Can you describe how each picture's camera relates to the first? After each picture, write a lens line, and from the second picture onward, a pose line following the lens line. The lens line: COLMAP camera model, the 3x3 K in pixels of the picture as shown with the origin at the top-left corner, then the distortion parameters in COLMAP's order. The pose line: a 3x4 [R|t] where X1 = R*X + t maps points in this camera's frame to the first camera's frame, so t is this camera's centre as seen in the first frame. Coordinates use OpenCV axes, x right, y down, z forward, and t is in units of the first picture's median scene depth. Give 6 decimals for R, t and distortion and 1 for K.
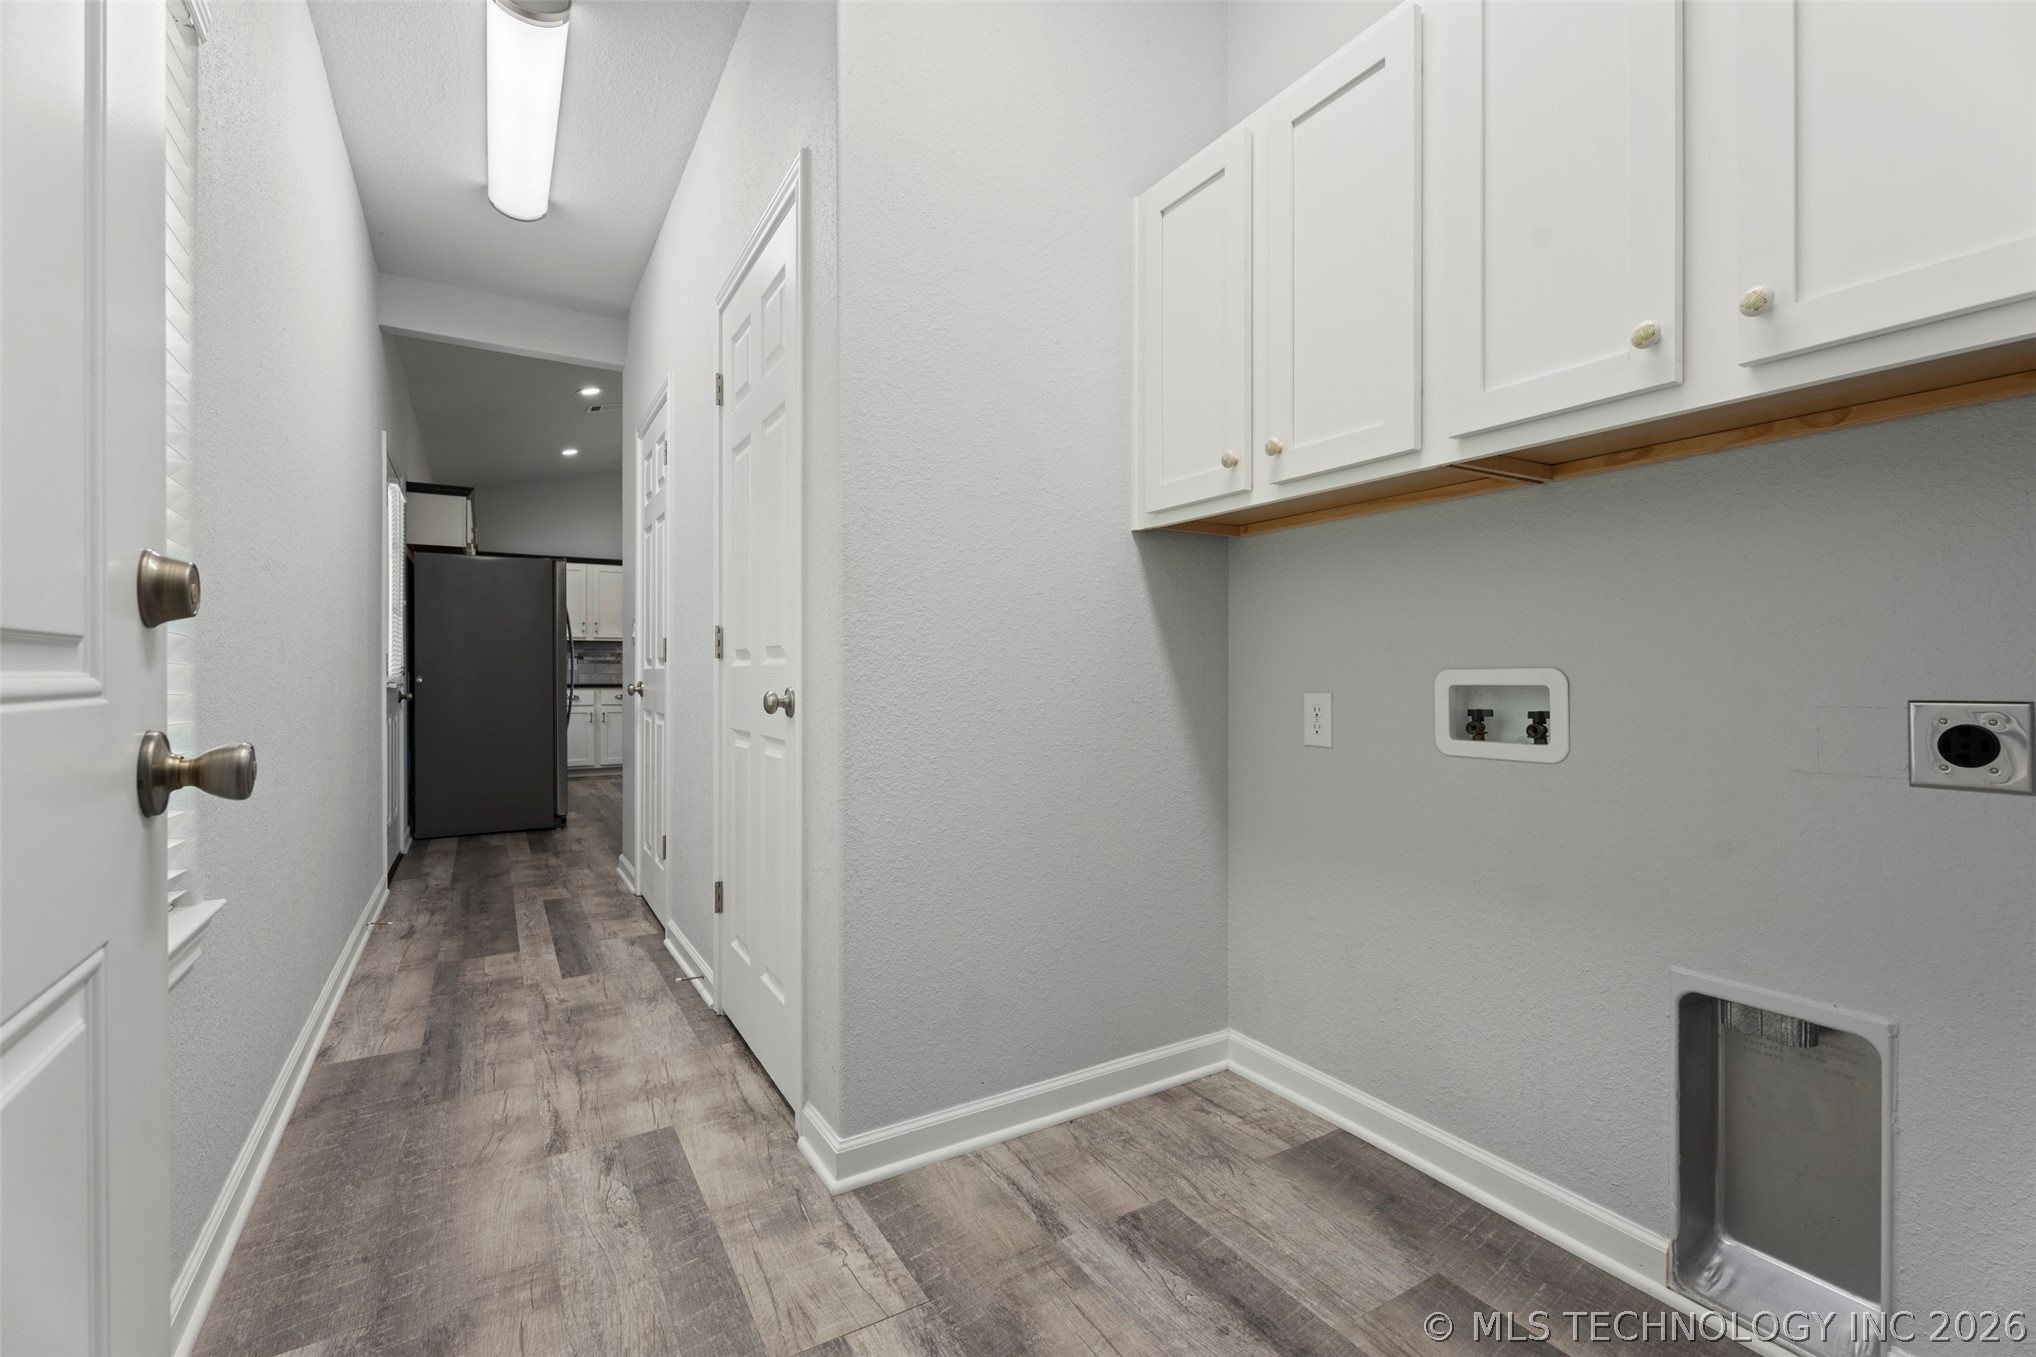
lens RADIAL K [[908.9, 0, 1029.2], [0, 908.9, 652.8], [0, 0, 1]] dist [0.001742, 0.000258]
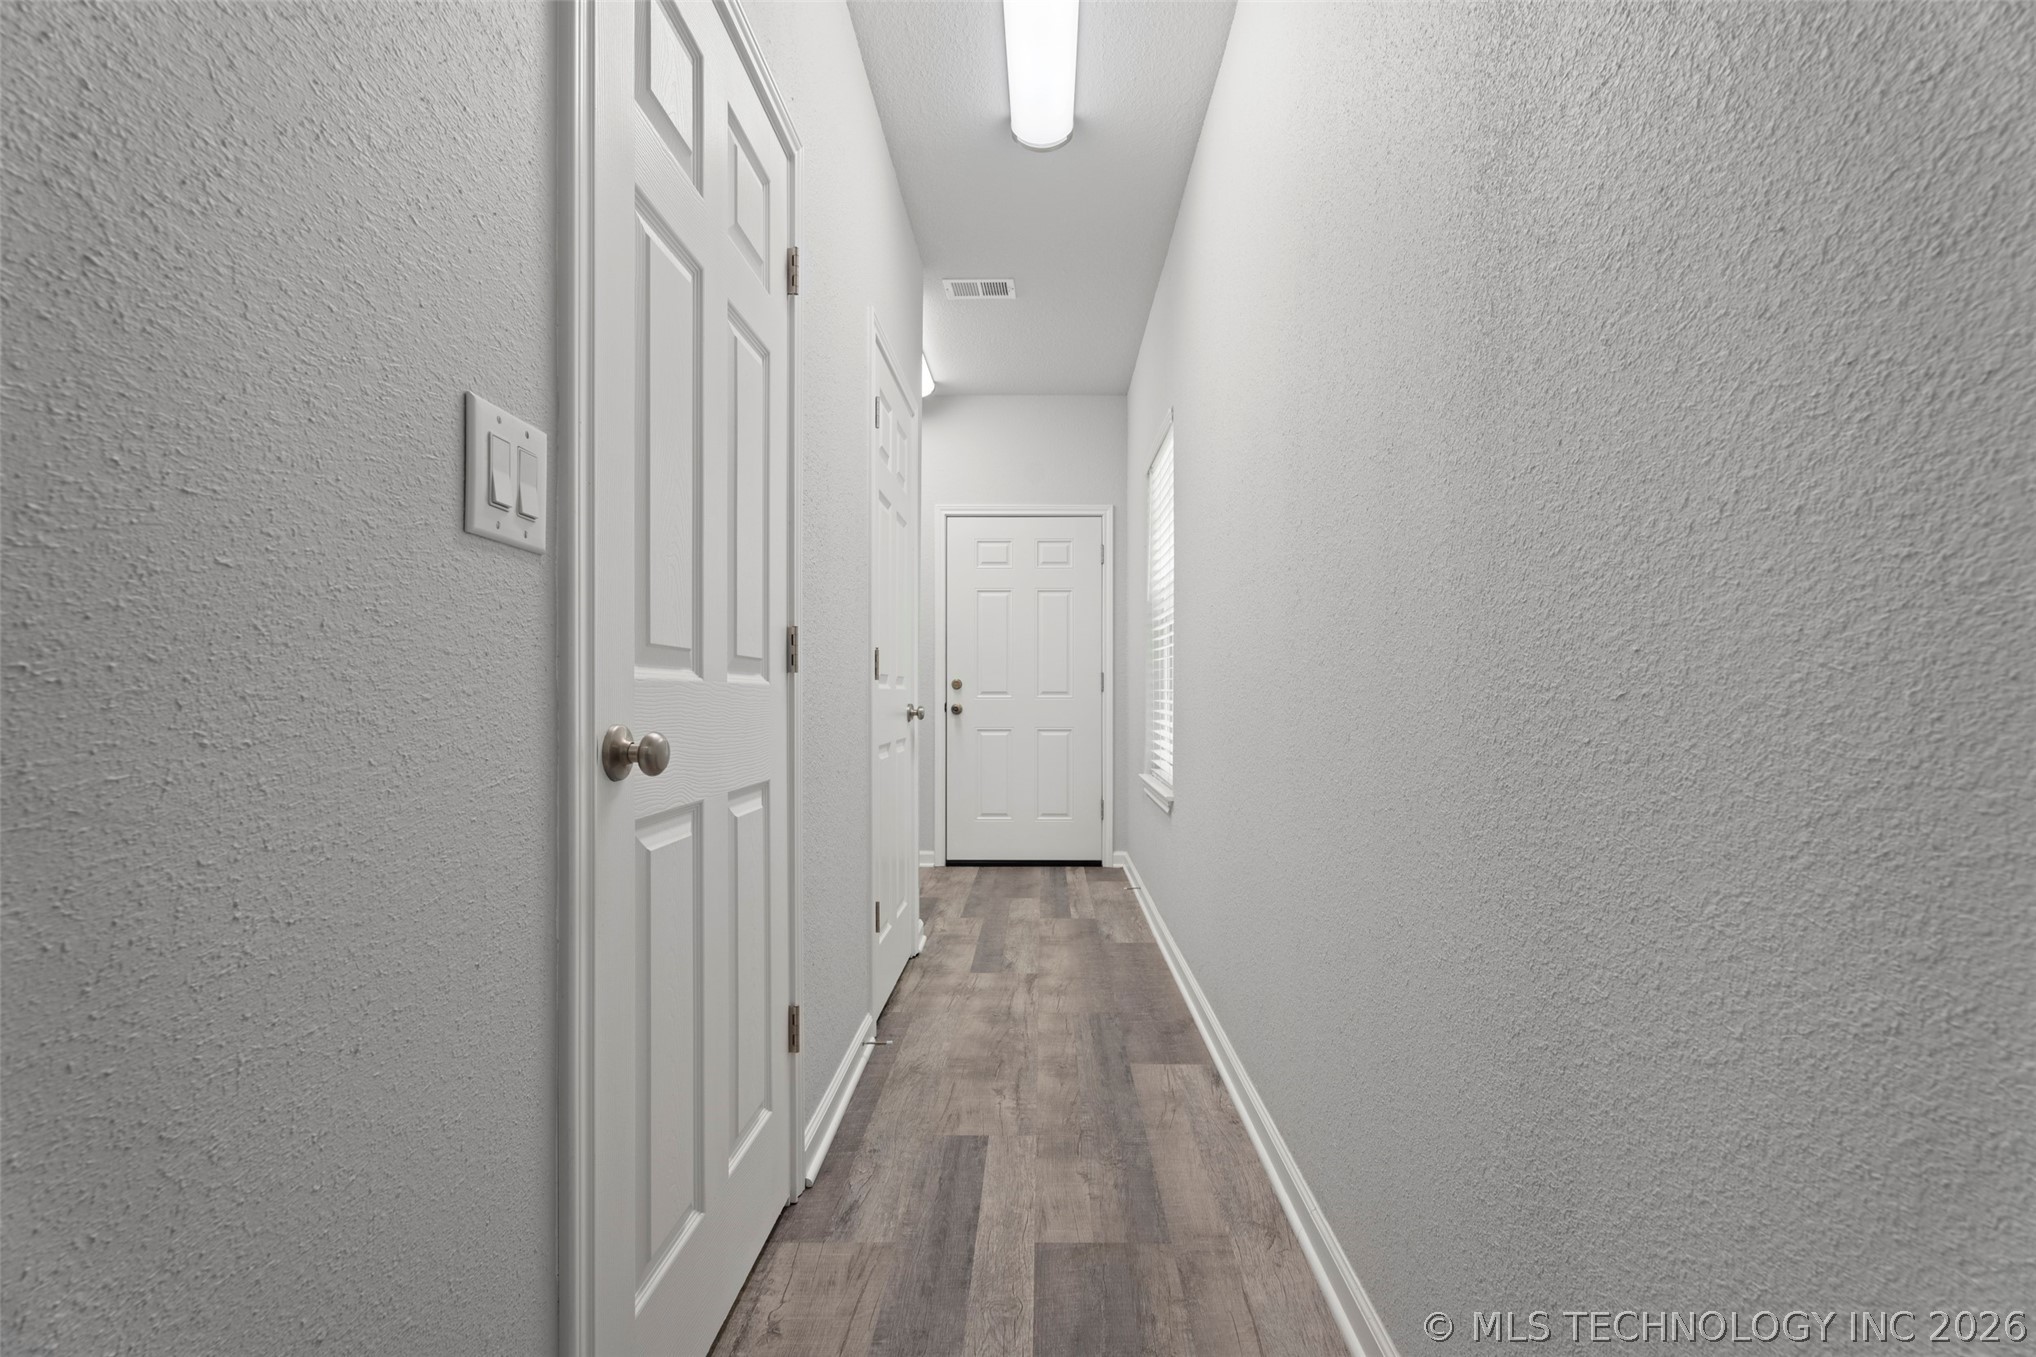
lens RADIAL K [[908.9, 0, 1027.3], [0, 908.9, 693.5], [0, 0, 1]] dist [0.001742, 0.000258]
pose [[-0.849777, -0.003049, 0.527133, -1.082822], [-0.016785, 0.999633, -0.021277, 0.040572], [-0.526875, -0.026929, -0.849516, 1.897465]]
